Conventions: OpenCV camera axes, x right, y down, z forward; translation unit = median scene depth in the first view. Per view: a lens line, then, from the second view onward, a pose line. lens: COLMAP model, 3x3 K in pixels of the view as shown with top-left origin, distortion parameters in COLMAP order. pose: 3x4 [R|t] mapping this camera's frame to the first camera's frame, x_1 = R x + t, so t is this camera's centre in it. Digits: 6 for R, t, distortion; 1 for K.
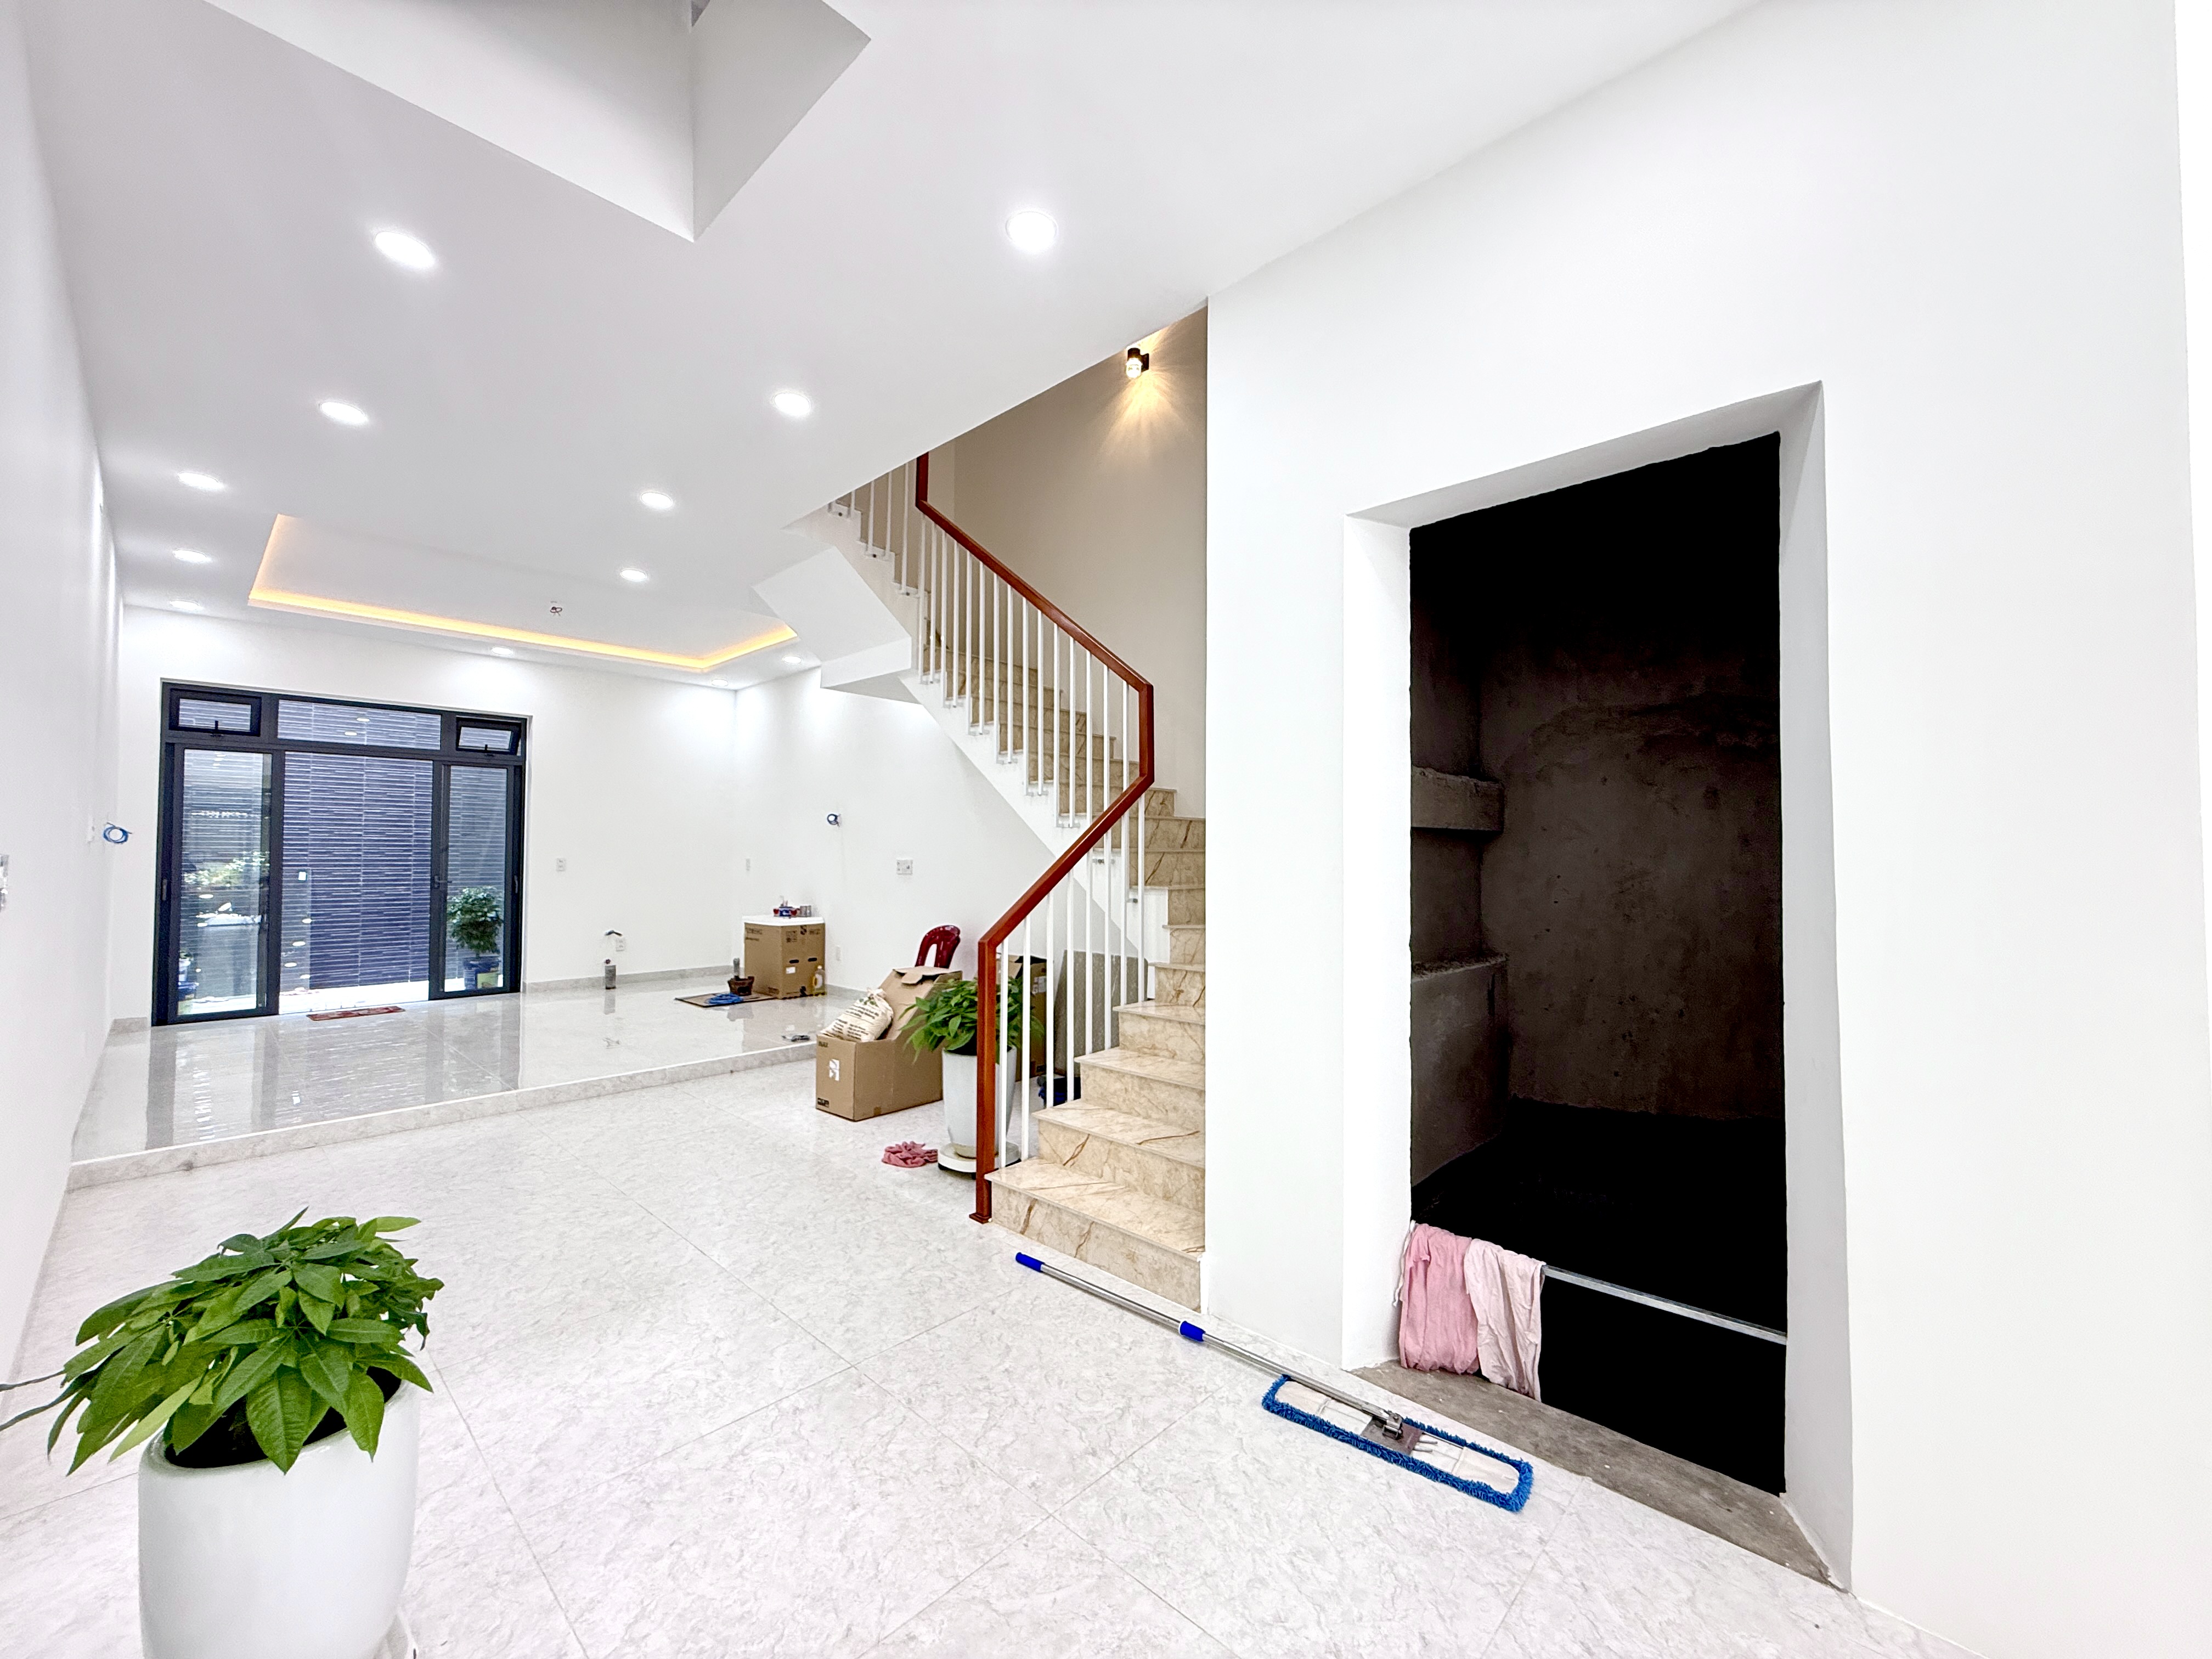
lens RADIAL K [[881.3, 0, 1093.3], [0, 881.3, 831.1], [0, 0, 1]] dist [0.000451, -0.000268]
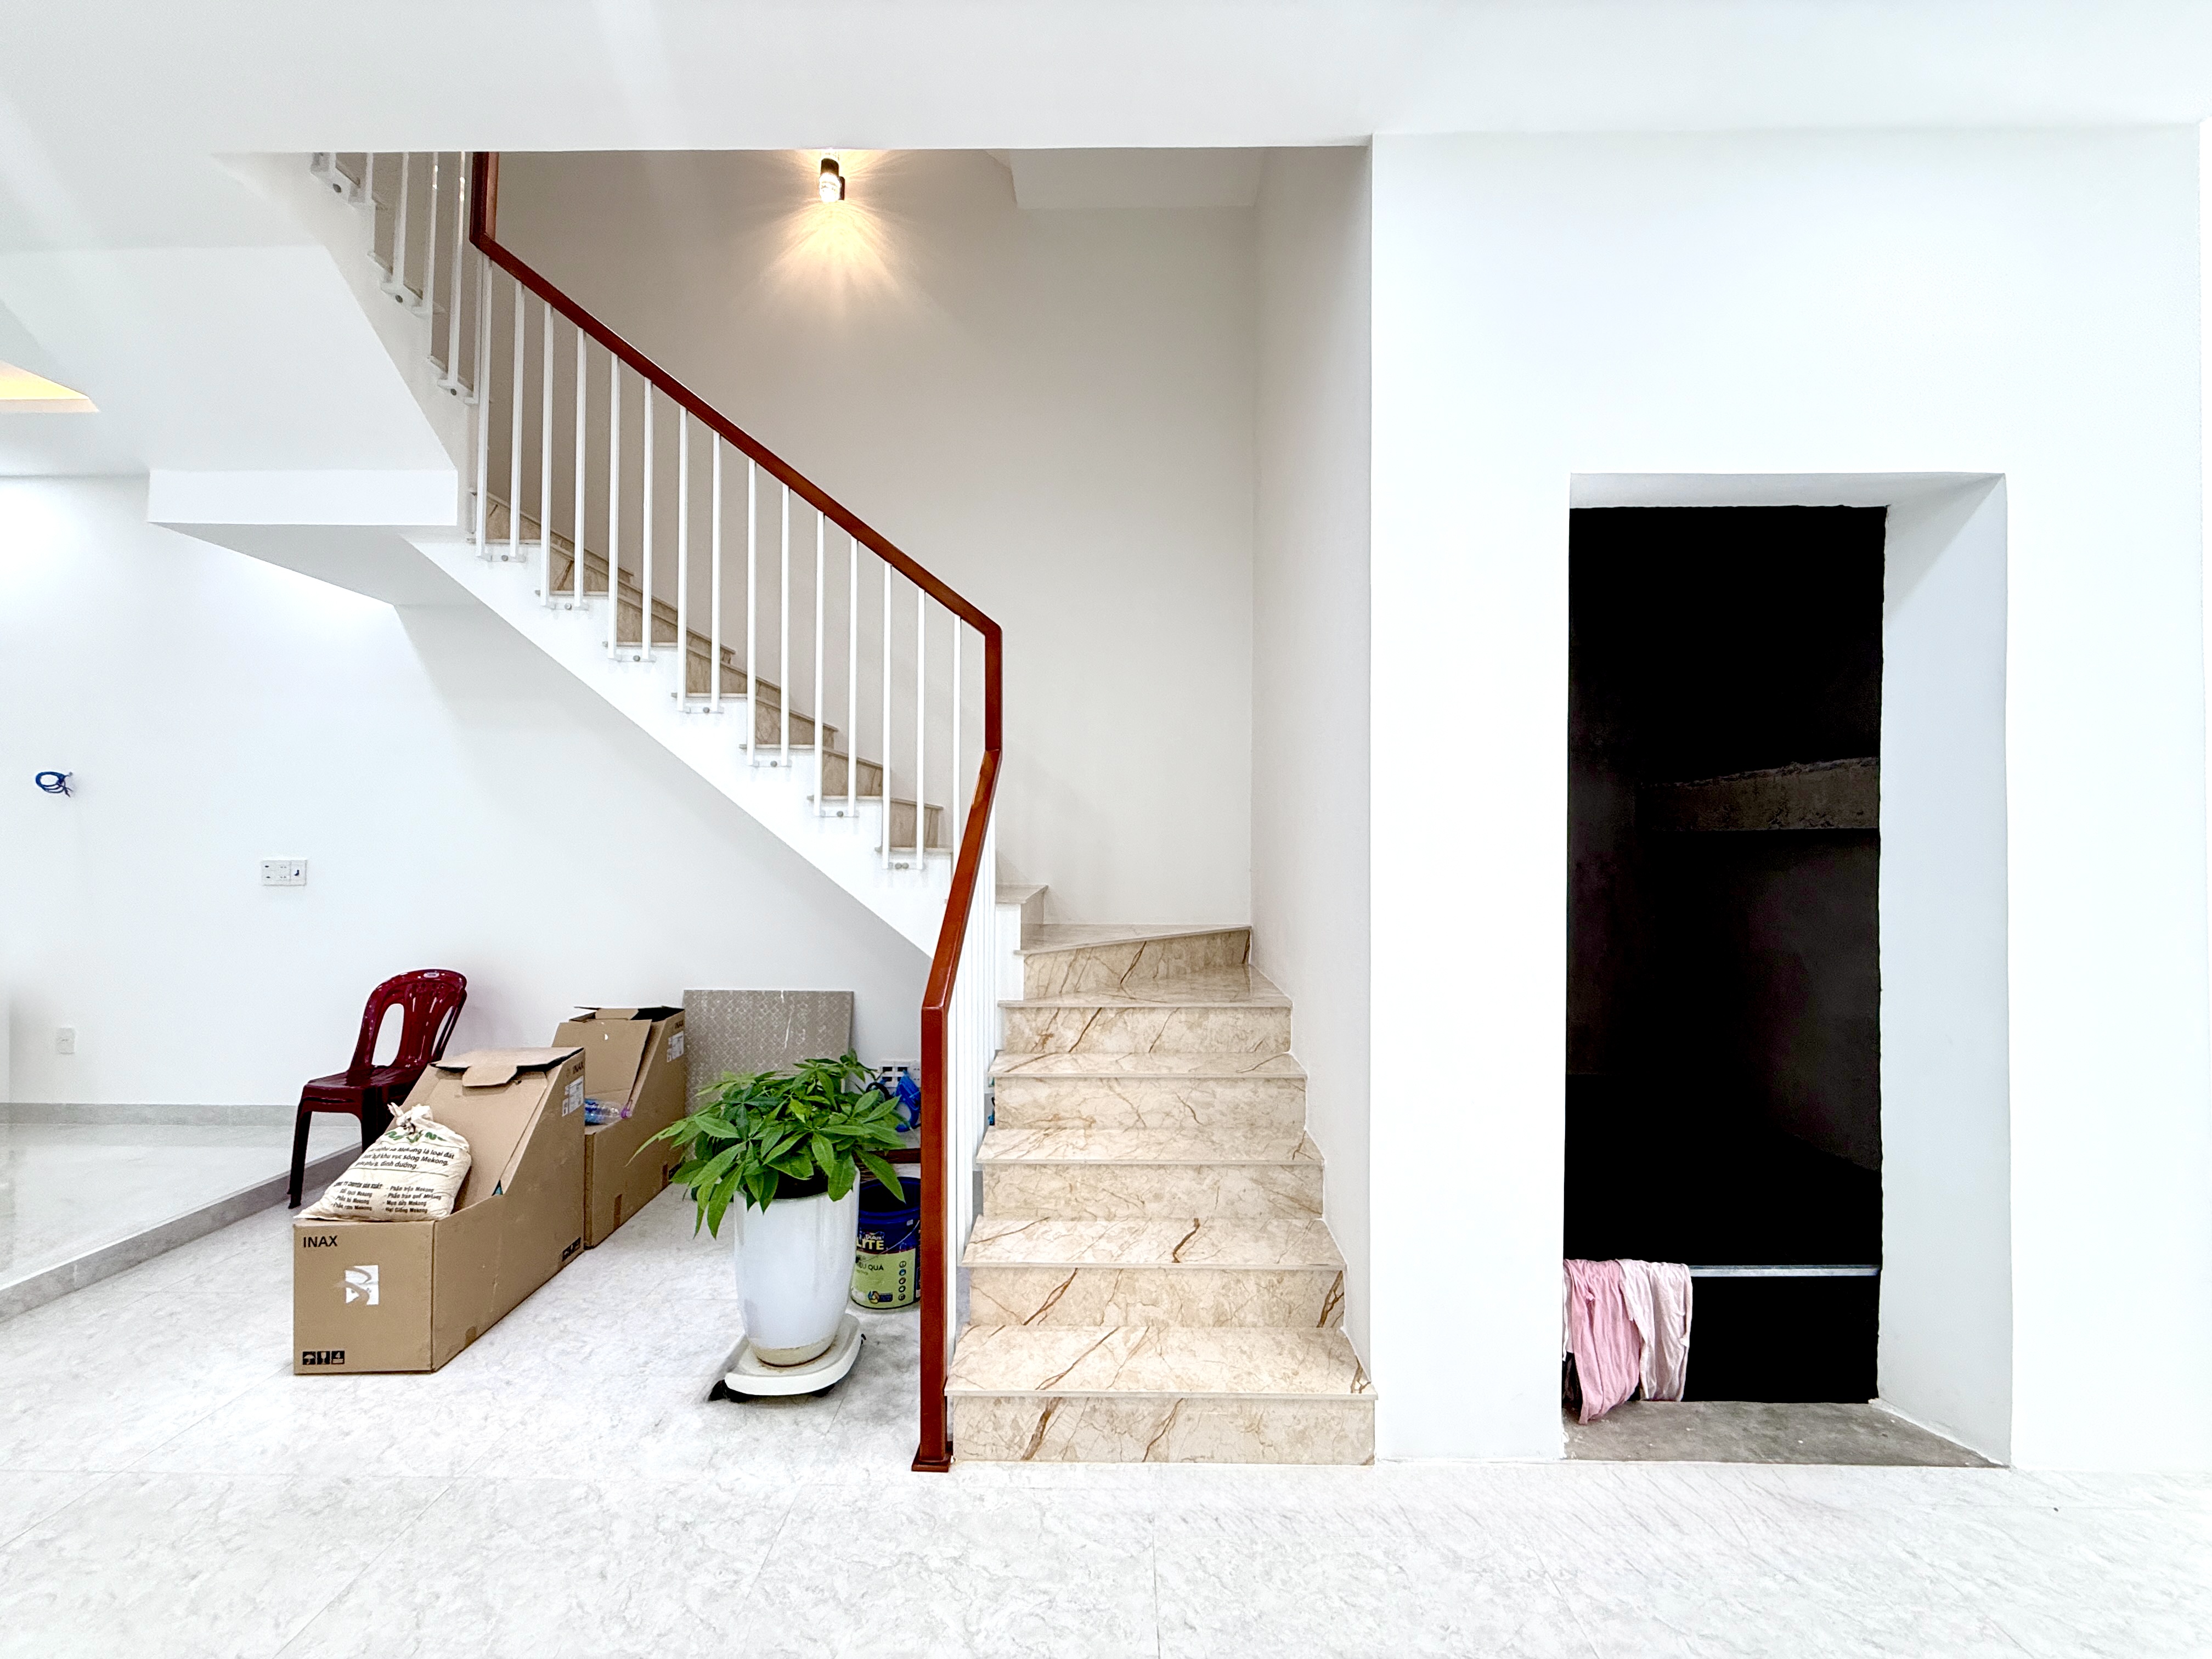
lens RADIAL K [[881.3, 0, 1102.3], [0, 881.3, 831.6], [0, 0, 1]] dist [0.000451, -0.000268]
pose [[0.735759, 0.005924, 0.677217, -0.478832], [-0.019775, 0.999723, 0.012739, -0.007696], [-0.676954, -0.022764, 0.735673, 0.505624]]
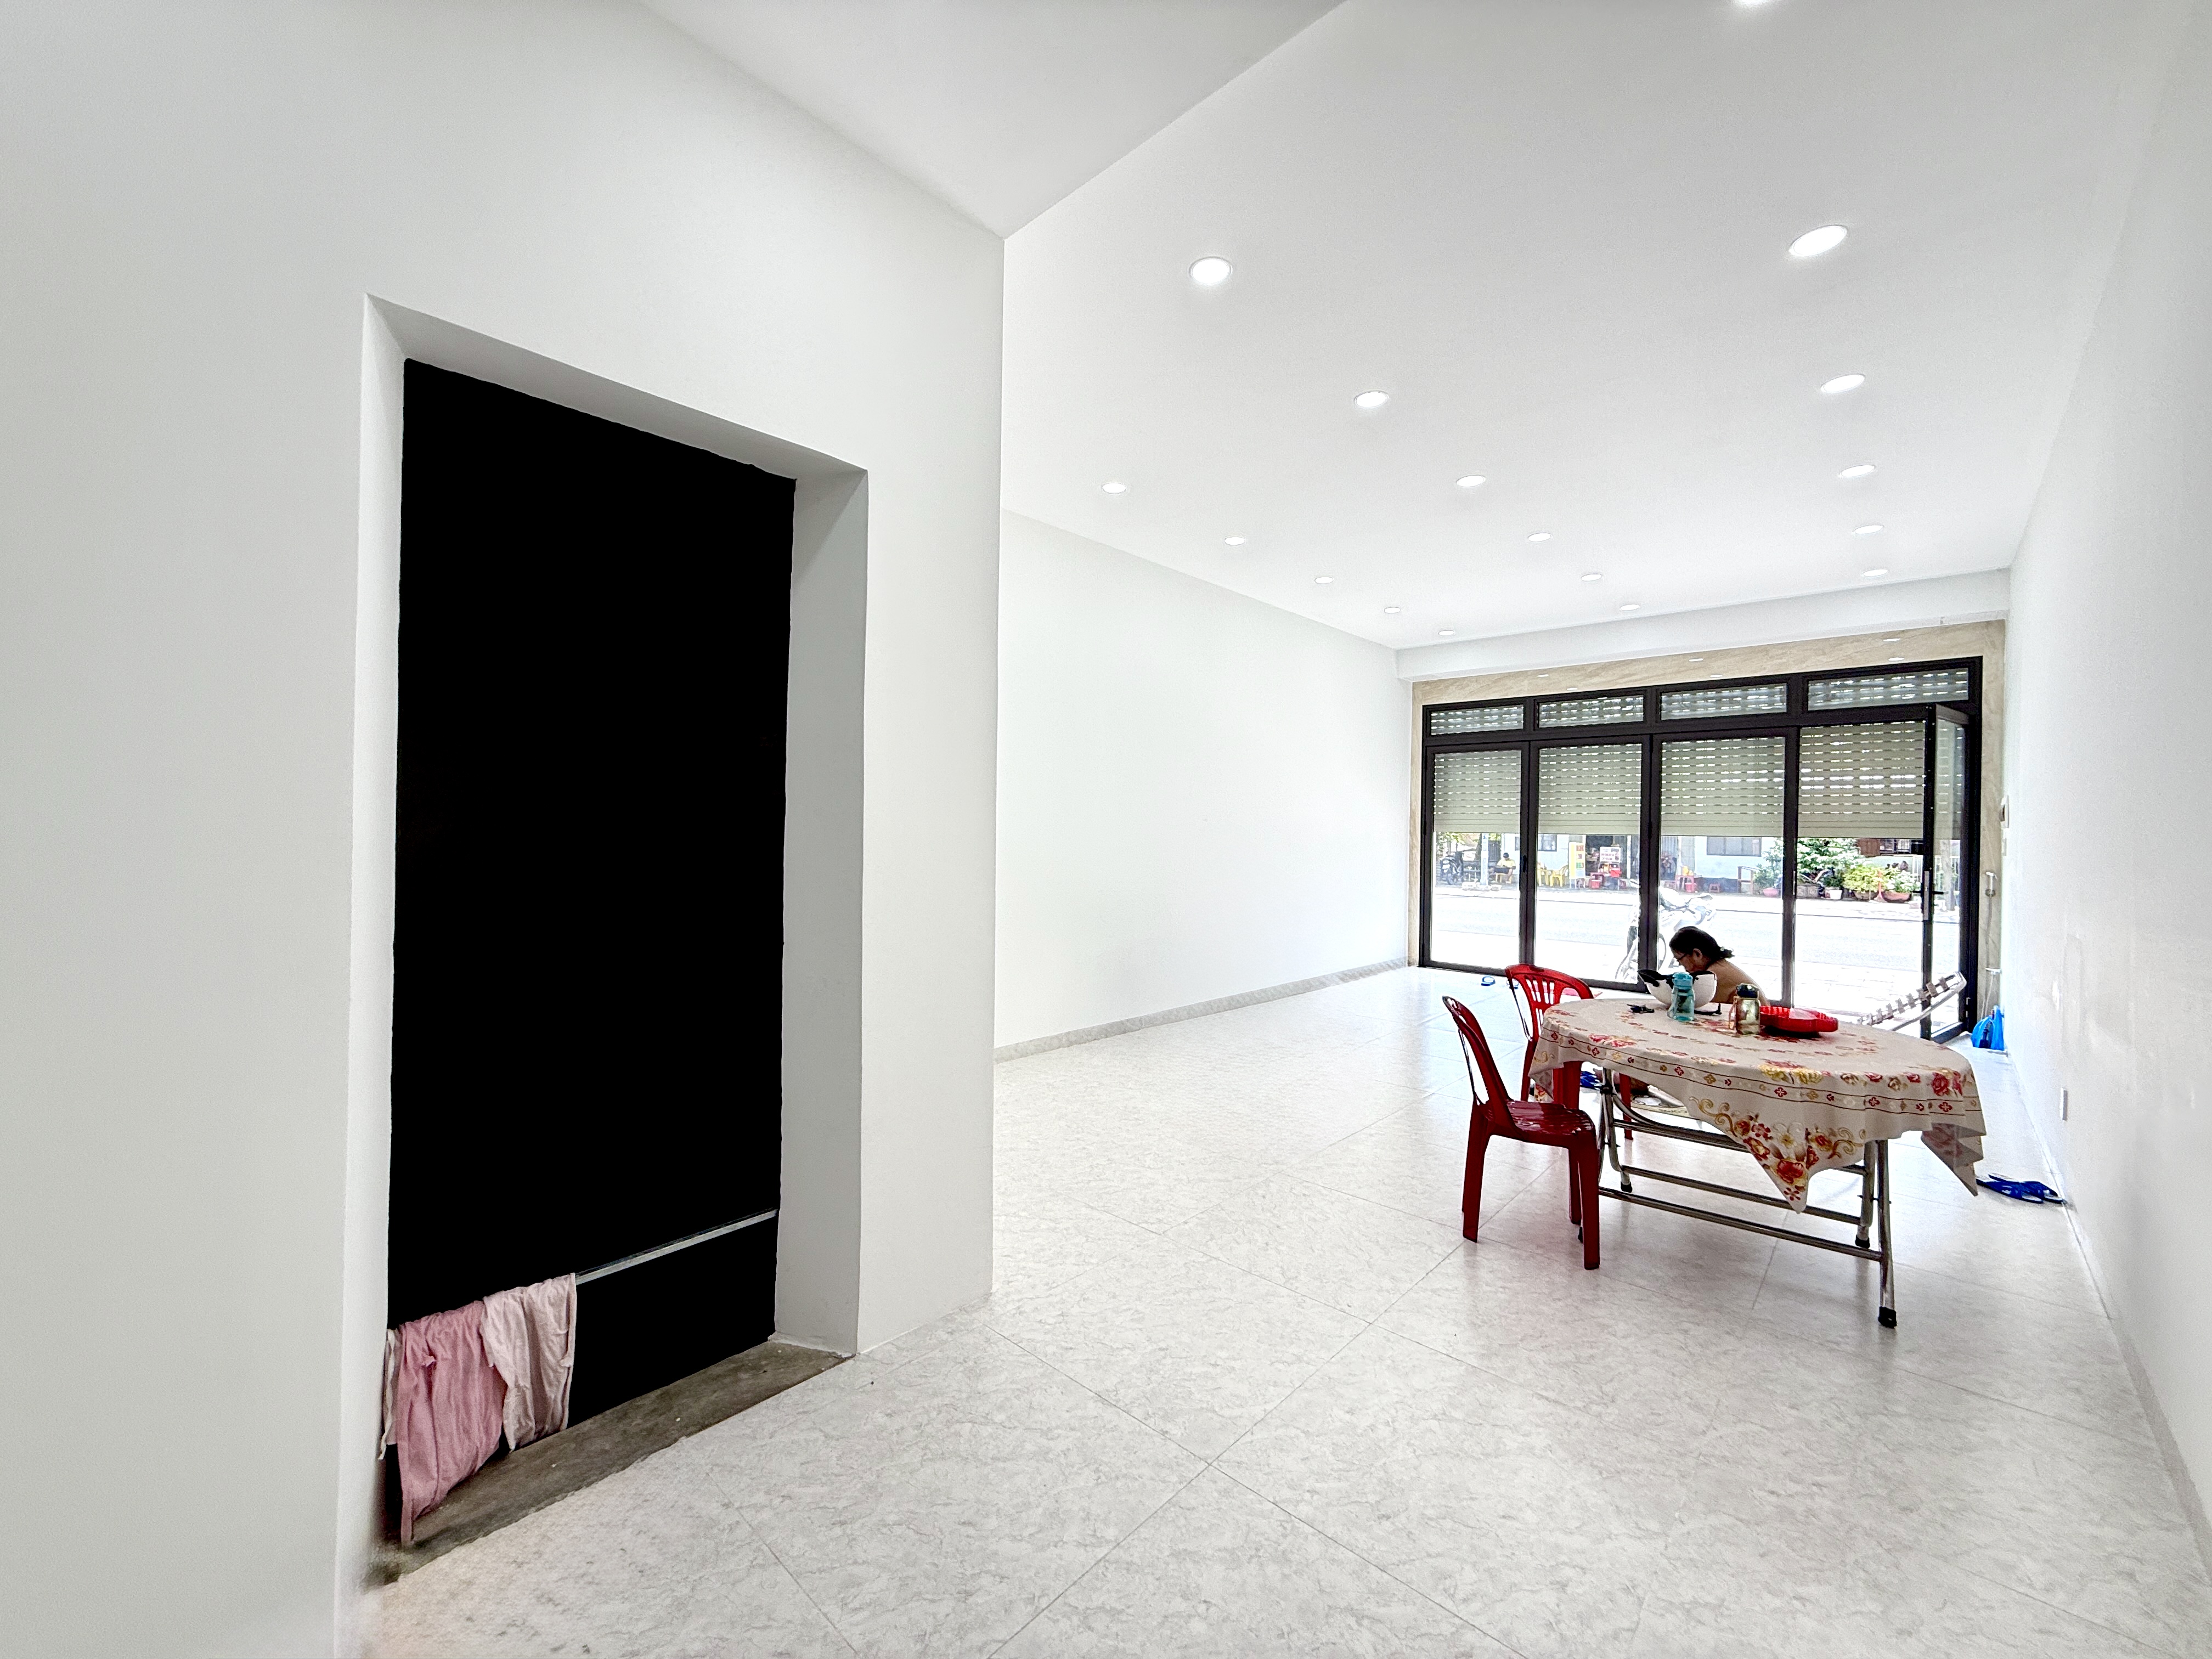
lens RADIAL K [[881.3, 0, 1105.5], [0, 881.3, 830.5], [0, 0, 1]] dist [0.000451, -0.000268]
pose [[-0.013468, -0.005609, 0.999894, -0.278895], [-0.041082, 0.999143, 0.005052, 0.007074], [-0.999065, -0.041010, -0.013687, 0.342719]]
